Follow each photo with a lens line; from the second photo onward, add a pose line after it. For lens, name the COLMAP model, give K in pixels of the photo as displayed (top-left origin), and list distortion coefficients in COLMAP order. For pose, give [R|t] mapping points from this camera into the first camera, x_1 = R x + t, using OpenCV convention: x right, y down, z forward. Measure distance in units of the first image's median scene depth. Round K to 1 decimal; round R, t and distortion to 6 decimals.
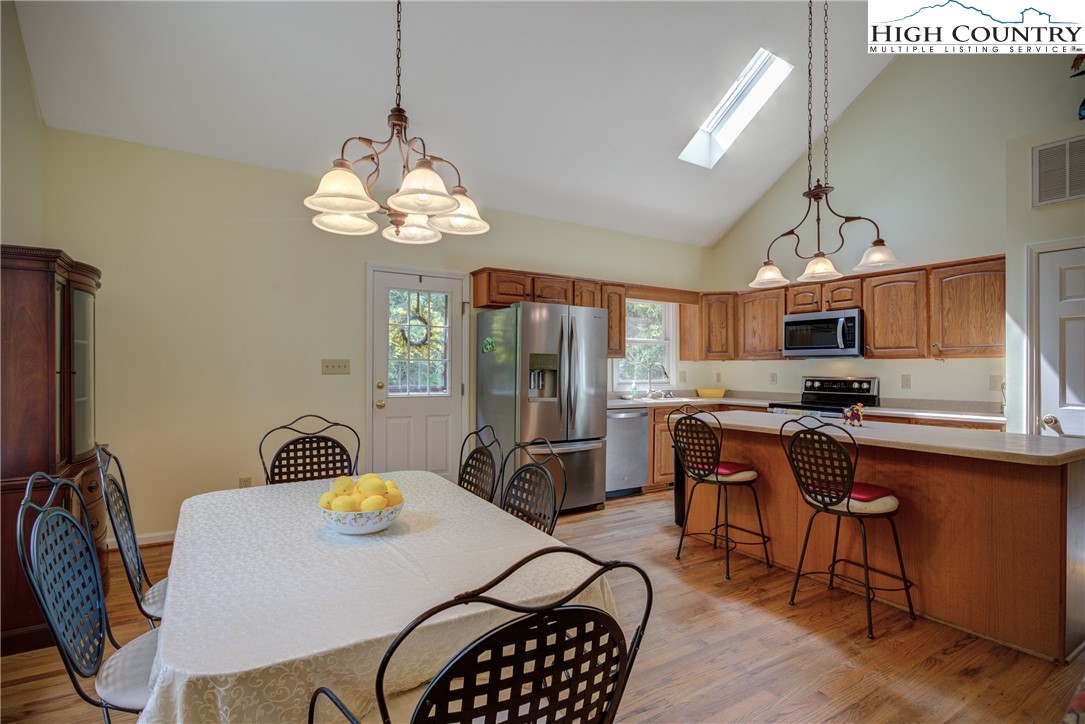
lens RADIAL K [[543.8, 0, 542.5], [0, 543.8, 362.0], [0, 0, 1]] dist [-0.020741, -0.000406]
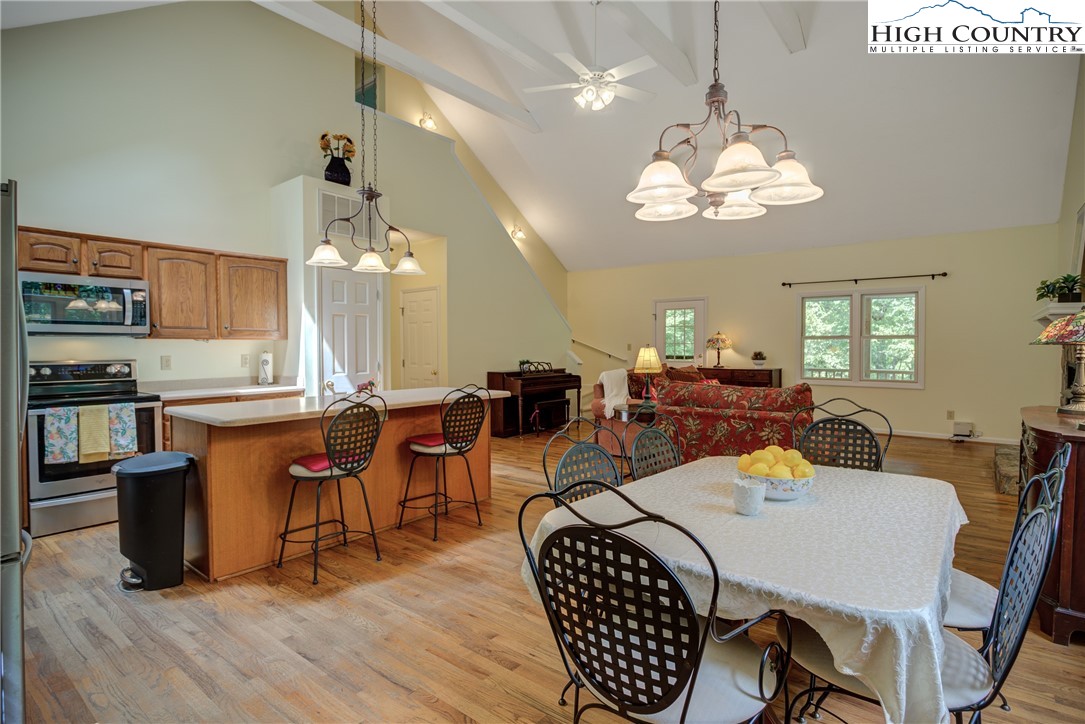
lens RADIAL K [[549.6, 0, 546.0], [0, 549.6, 354.2], [0, 0, 1]] dist [-0.005316, -0.000474]
pose [[-0.348774, -0.015604, 0.937077, -0.489134], [-0.010154, 0.999866, 0.012870, 0.001828], [-0.937152, -0.005027, -0.348886, 0.732575]]
